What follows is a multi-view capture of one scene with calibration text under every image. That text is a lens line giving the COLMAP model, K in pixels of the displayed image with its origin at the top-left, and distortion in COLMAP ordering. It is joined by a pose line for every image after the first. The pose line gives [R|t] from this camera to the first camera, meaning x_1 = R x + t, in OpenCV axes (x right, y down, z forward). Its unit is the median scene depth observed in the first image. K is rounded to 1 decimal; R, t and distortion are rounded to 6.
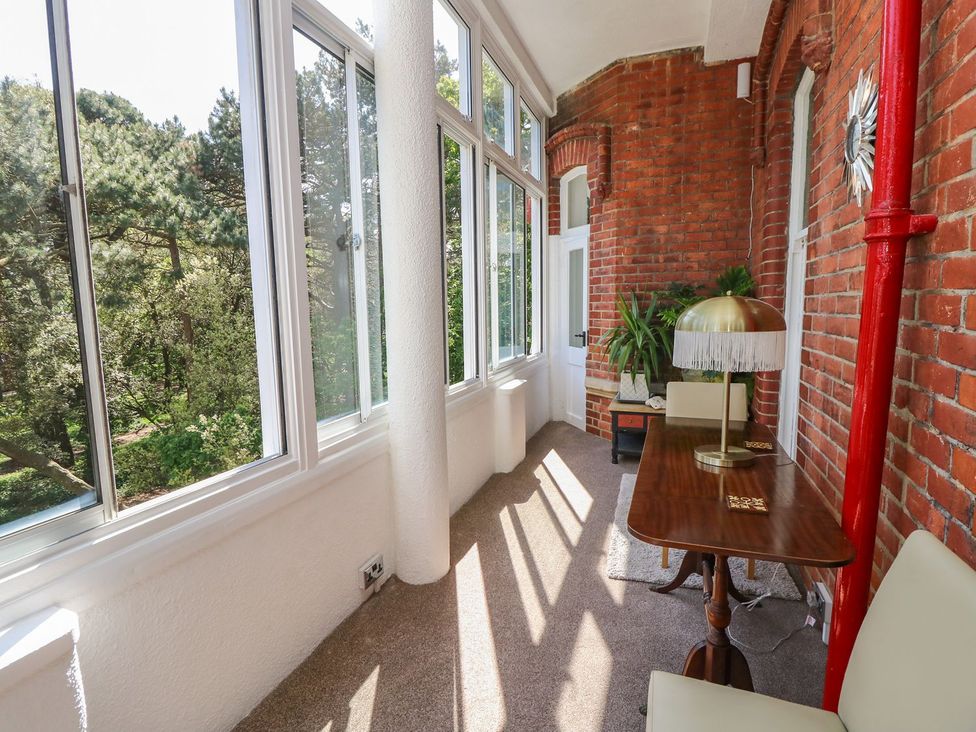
lens RADIAL K [[505.4, 0, 488.0], [0, 505.4, 369.8], [0, 0, 1]] dist [-0.016547, -0.005015]
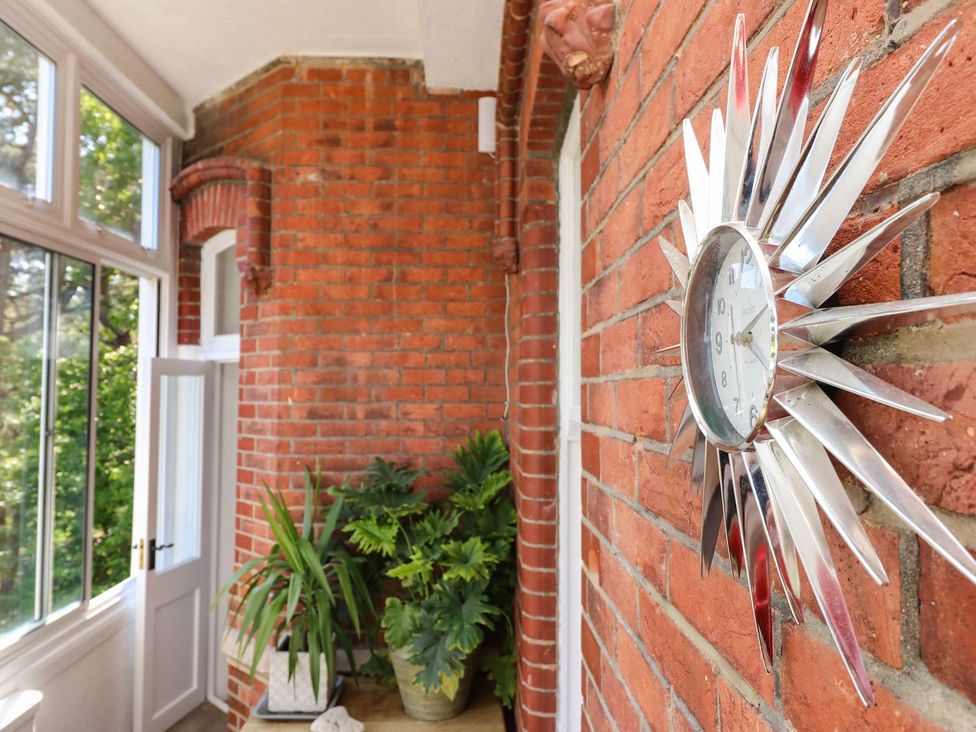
lens RADIAL K [[655.0, 0, 483.0], [0, 655.0, 364.9], [0, 0, 1]] dist [-0.012927, -0.005158]
pose [[0.928806, 0.036657, 0.368748, 0.210151], [0.024686, 0.986764, -0.160273, -0.158263], [-0.369742, 0.157966, 0.915608, 0.306203]]
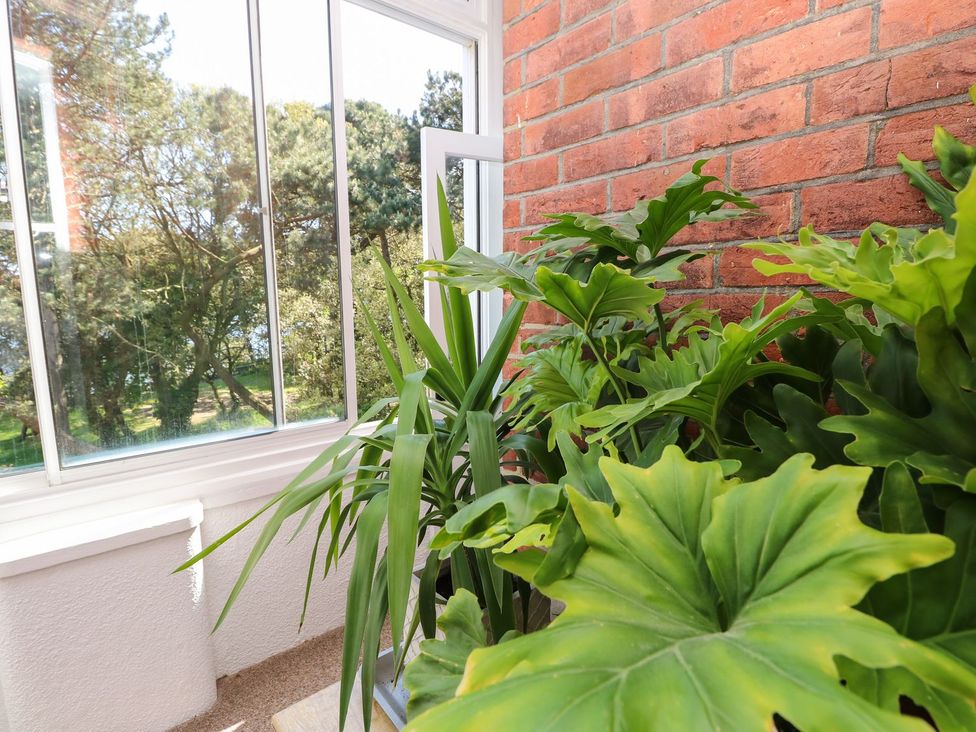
lens RADIAL K [[505.4, 0, 488.9], [0, 505.4, 366.9], [0, 0, 1]] dist [-0.016547, -0.005015]
pose [[0.862380, 0.078483, -0.500141, 0.417925], [-0.067962, 0.996915, 0.039252, -0.111547], [0.501679, 0.000141, 0.865054, 0.792846]]
